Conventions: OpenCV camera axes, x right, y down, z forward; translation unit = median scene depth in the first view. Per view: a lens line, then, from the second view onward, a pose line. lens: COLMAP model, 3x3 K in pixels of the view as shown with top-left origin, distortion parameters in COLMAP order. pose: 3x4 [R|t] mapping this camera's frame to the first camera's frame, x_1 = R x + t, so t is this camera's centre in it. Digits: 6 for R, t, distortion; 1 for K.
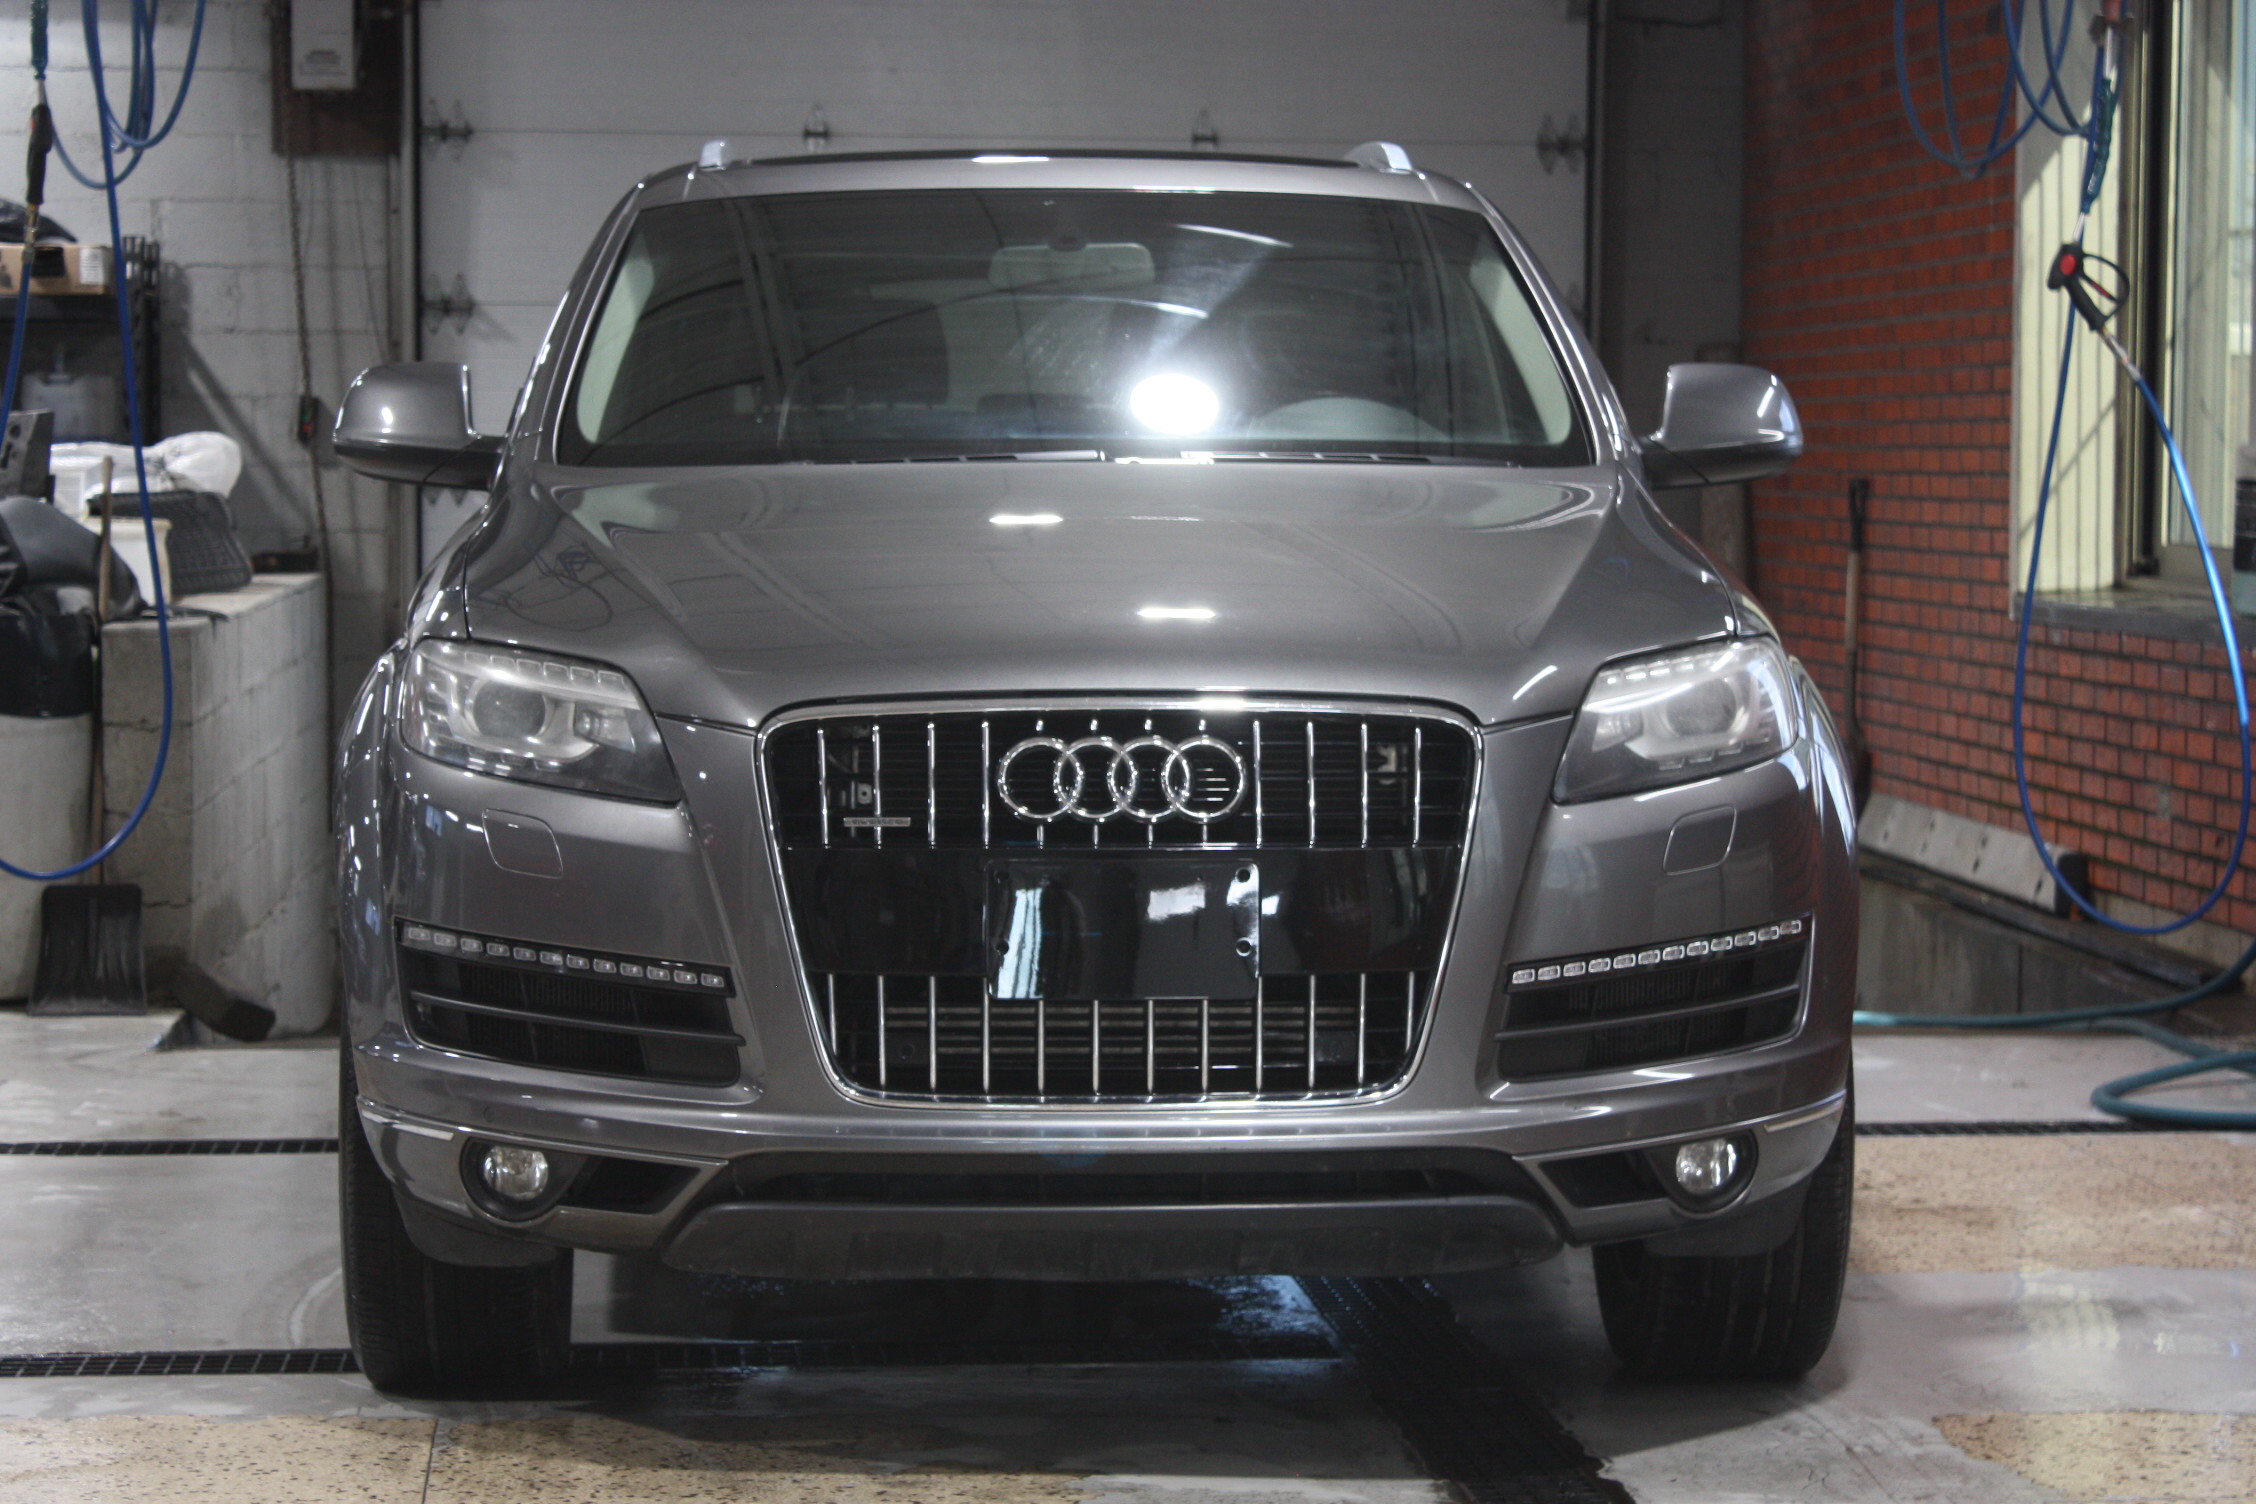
lens RADIAL K [[5482.0, 0, 1128.1], [0, 5482.0, 749.9], [0, 0, 1]] dist [0.004583, 0.000000]
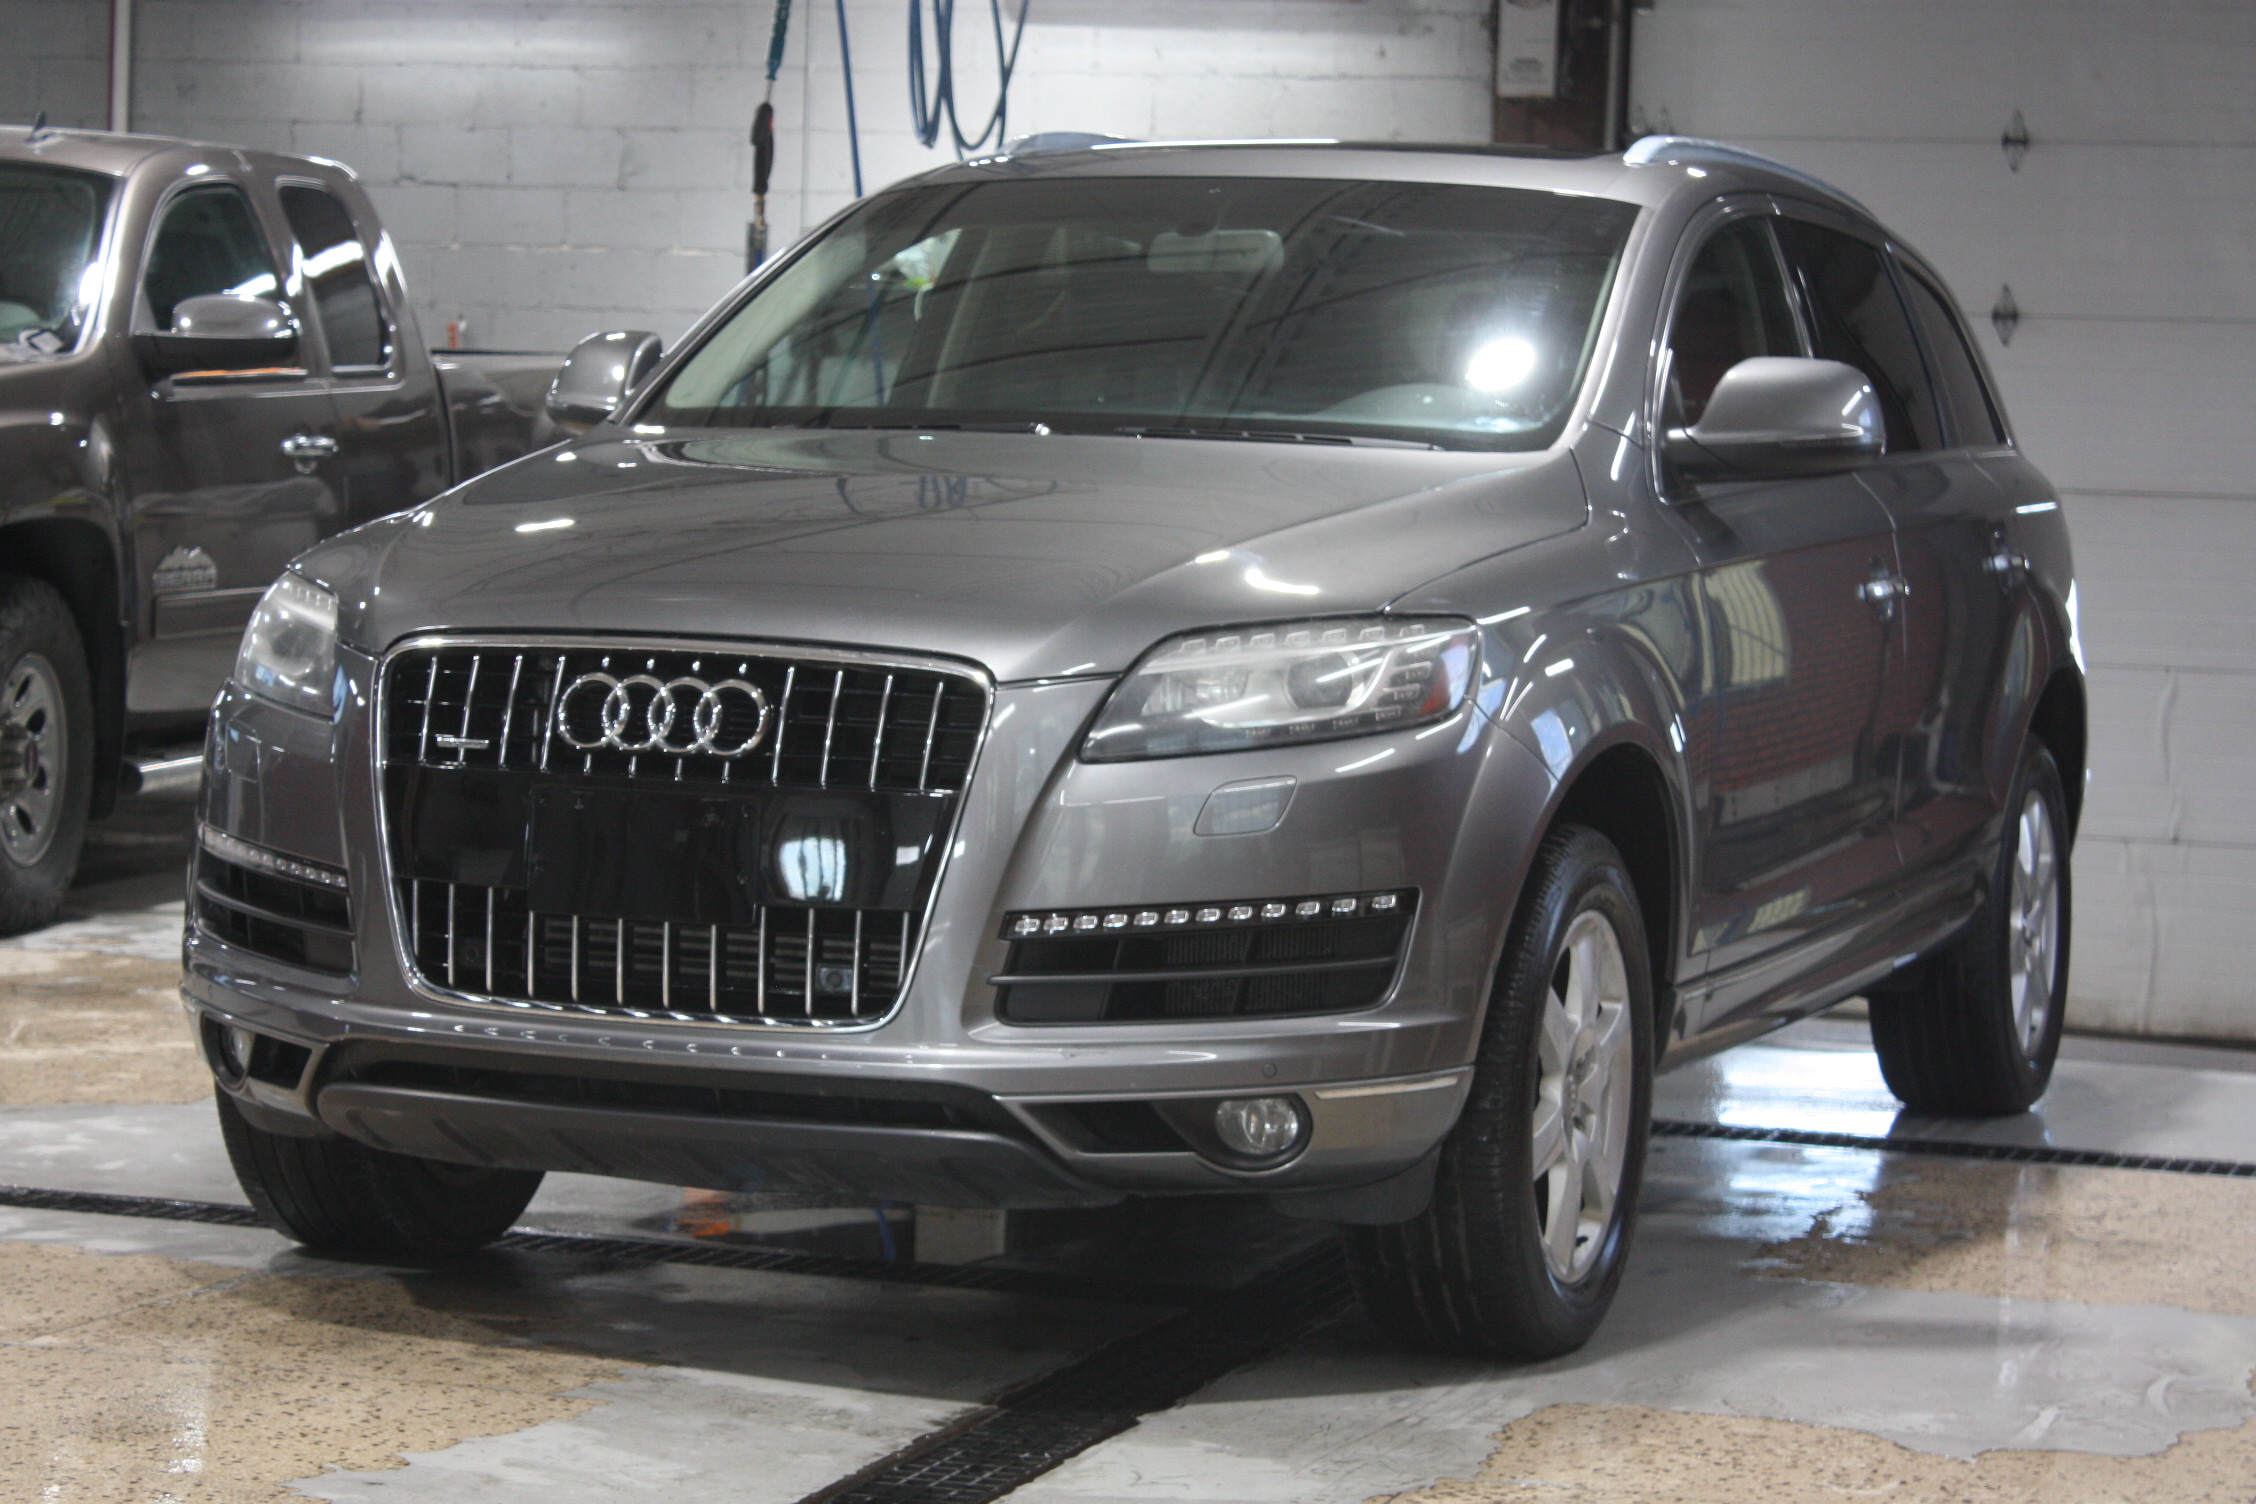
lens RADIAL K [[5499.4, 0, 1127.9], [0, 5499.4, 758.2], [0, 0, 1]] dist [0.143596, 0.000000]
pose [[0.910450, 0.050160, -0.410565, 0.515988], [-0.051833, 0.998631, 0.007063, 0.001399], [0.410358, 0.014850, 0.911804, 0.054064]]
